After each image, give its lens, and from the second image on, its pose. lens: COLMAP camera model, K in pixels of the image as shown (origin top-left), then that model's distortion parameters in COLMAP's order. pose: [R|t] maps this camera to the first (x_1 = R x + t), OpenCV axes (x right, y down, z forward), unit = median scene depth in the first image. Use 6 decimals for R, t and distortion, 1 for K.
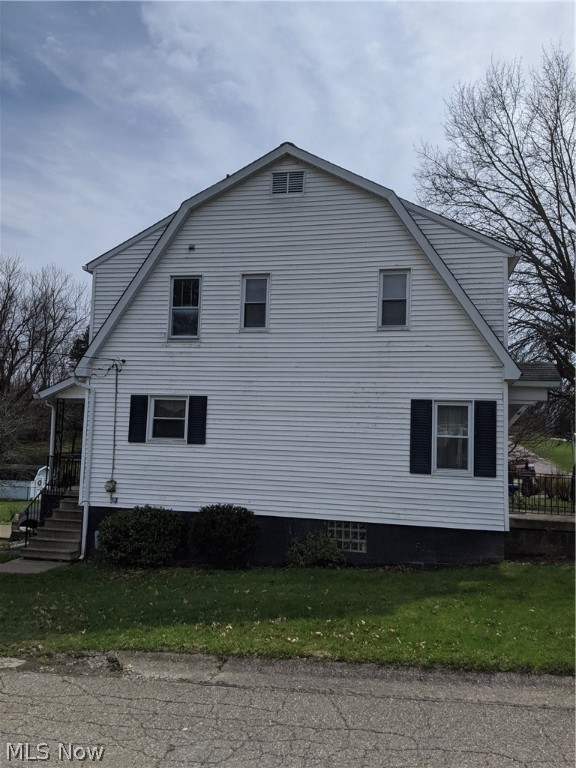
lens RADIAL K [[603.5, 0, 301.1], [0, 603.5, 385.2], [0, 0, 1]] dist [0.136154, -0.320588]
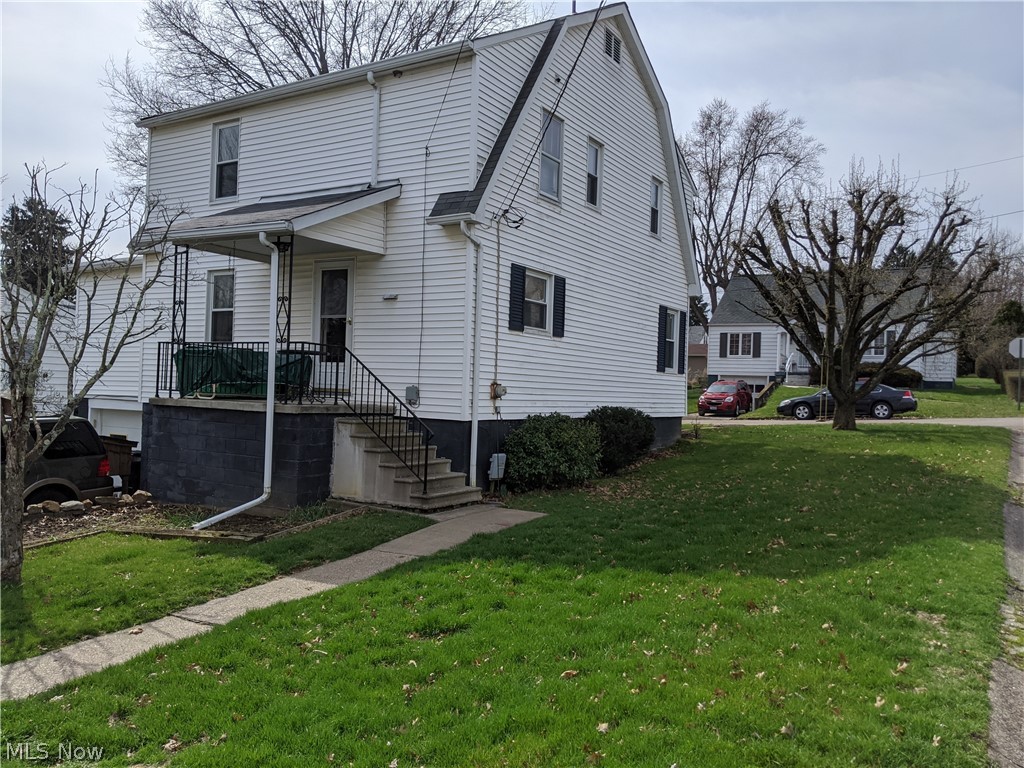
lens RADIAL K [[804.7, 0, 512.0], [0, 804.7, 384.0], [0, 0, 1]] dist [0.136154, -0.320588]
pose [[0.353504, -0.009889, 0.935381, -1.170768], [-0.110183, 0.992543, 0.052134, 0.107791], [-0.928921, -0.121492, 0.349778, 0.661518]]
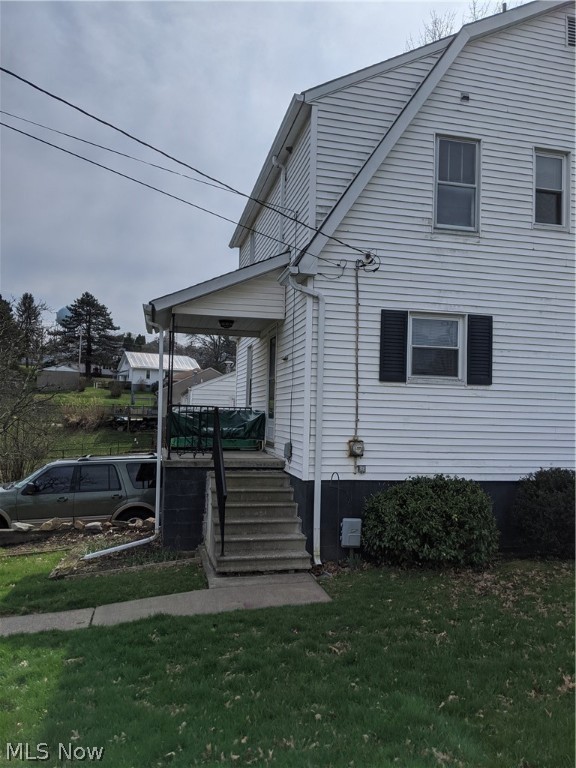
lens RADIAL K [[603.5, 0, 301.1], [0, 603.5, 385.2], [0, 0, 1]] dist [0.136154, -0.320588]
pose [[0.907087, 0.010460, 0.420812, -0.636816], [-0.034960, 0.998110, 0.050548, 0.068047], [-0.419488, -0.060563, 0.905738, 0.446355]]
